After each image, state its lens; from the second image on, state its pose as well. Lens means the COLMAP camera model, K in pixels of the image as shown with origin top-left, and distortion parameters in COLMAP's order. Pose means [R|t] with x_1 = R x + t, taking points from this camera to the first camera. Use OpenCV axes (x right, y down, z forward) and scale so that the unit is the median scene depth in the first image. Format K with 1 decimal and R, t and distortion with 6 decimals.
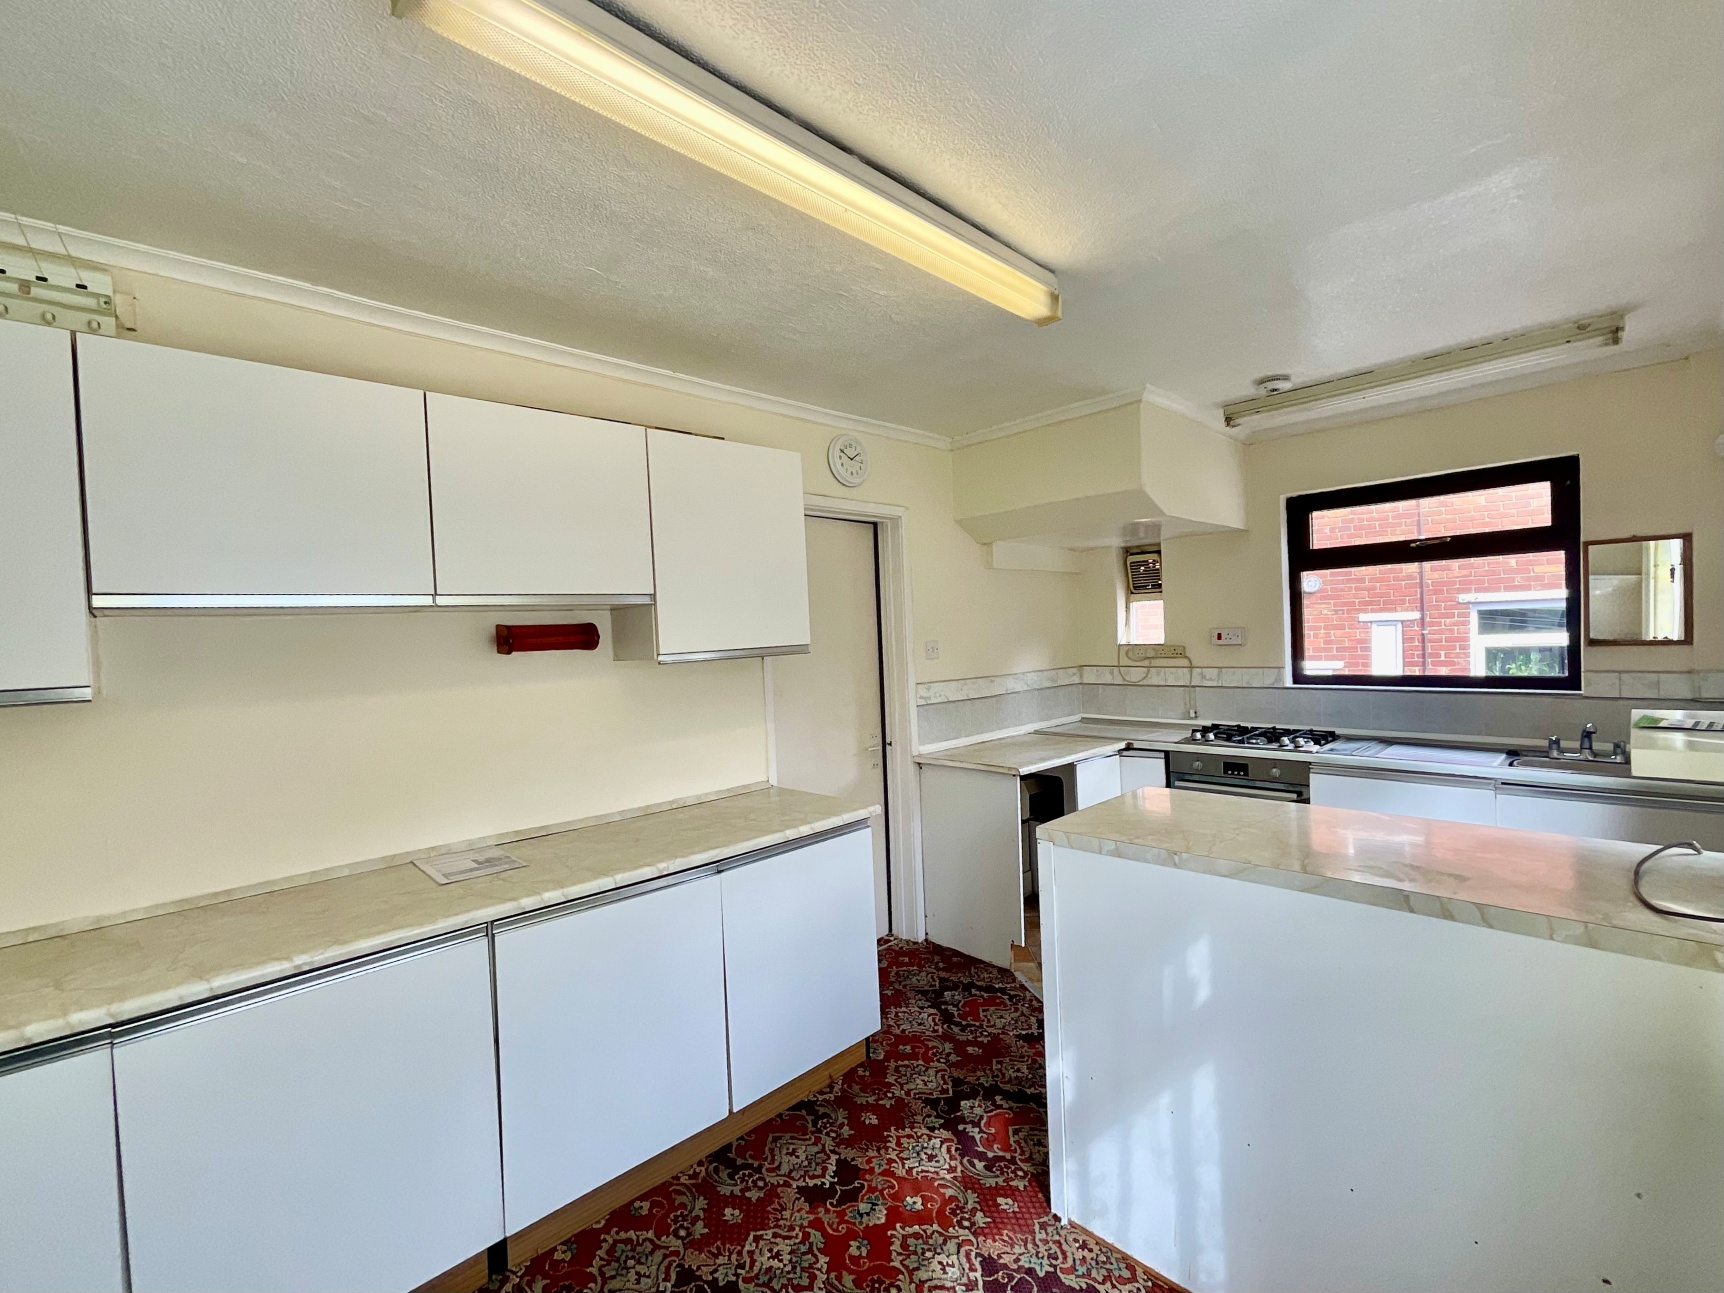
lens RADIAL K [[743.4, 0, 861.9], [0, 743.4, 649.9], [0, 0, 1]] dist [-0.007178, 0.004370]
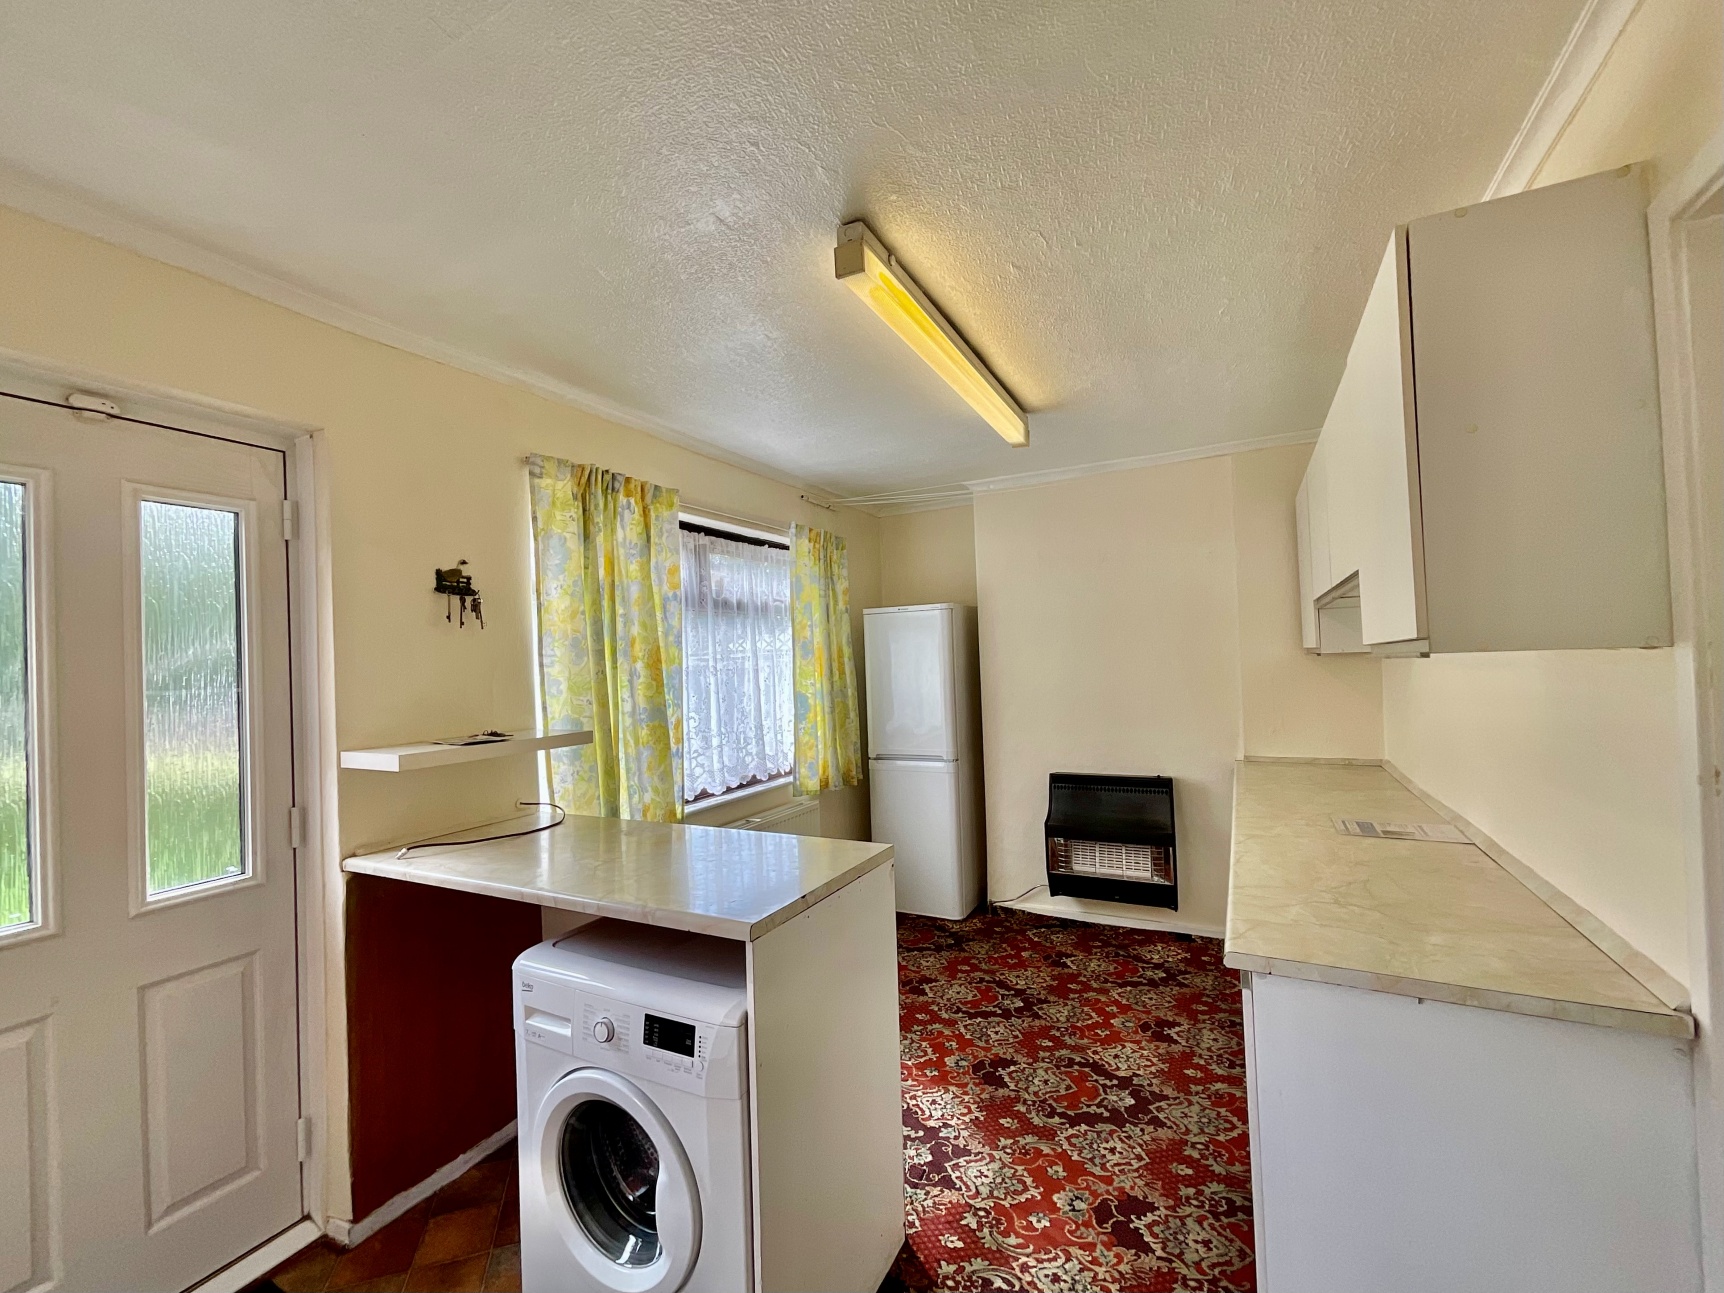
lens RADIAL K [[743.4, 0, 862.0], [0, 743.4, 652.3], [0, 0, 1]] dist [-0.007178, 0.004370]
pose [[-0.942819, 0.069088, -0.326066, 0.492669], [0.067348, 0.997591, 0.016637, -0.035741], [0.326430, -0.006275, -0.945200, 1.631179]]
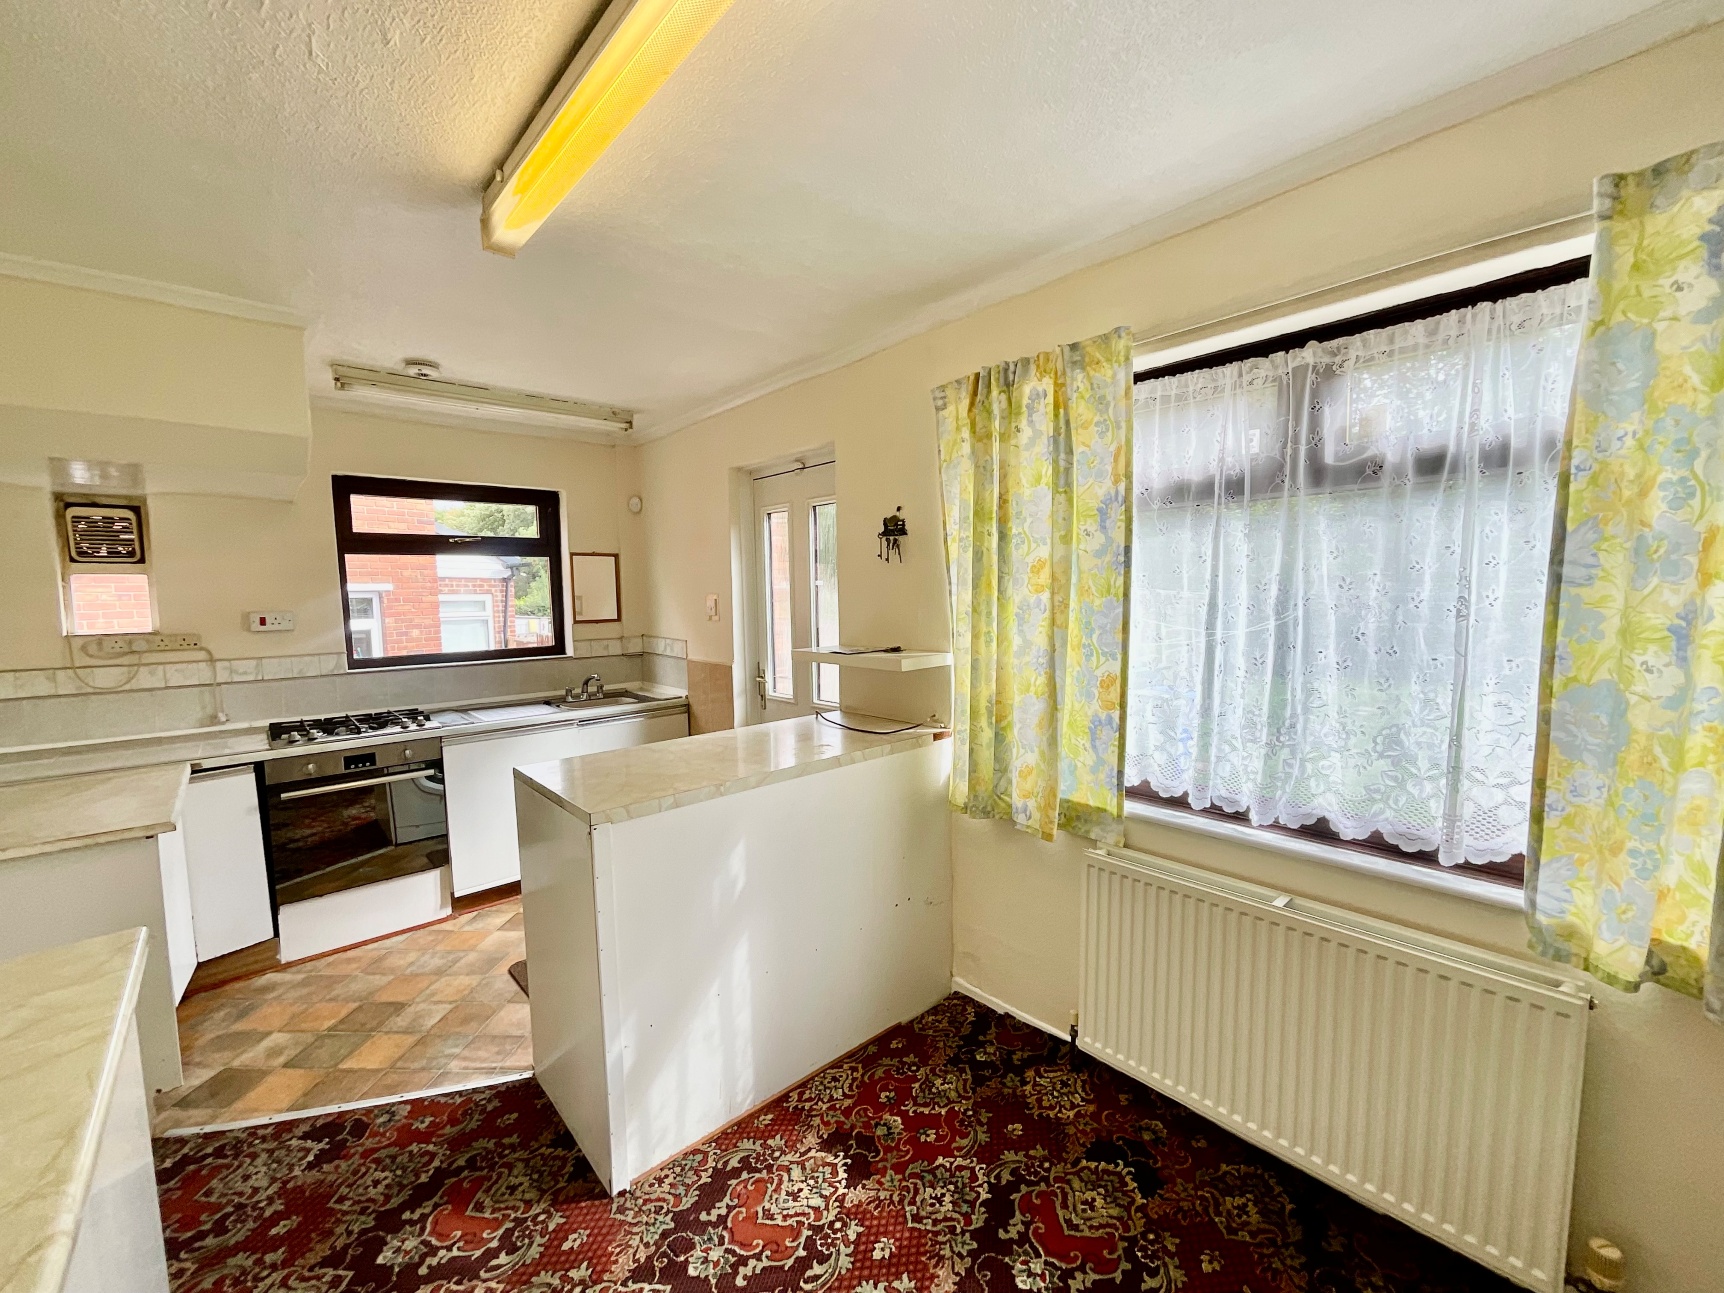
lens RADIAL K [[693.6, 0, 851.8], [0, 693.6, 649.3], [0, 0, 1]] dist [0.001457, 0.000071]
pose [[0.040364, -0.048271, 0.998018, -0.521381], [0.035522, 0.998270, 0.046847, 0.001495], [-0.998553, 0.033560, 0.042009, 0.524184]]
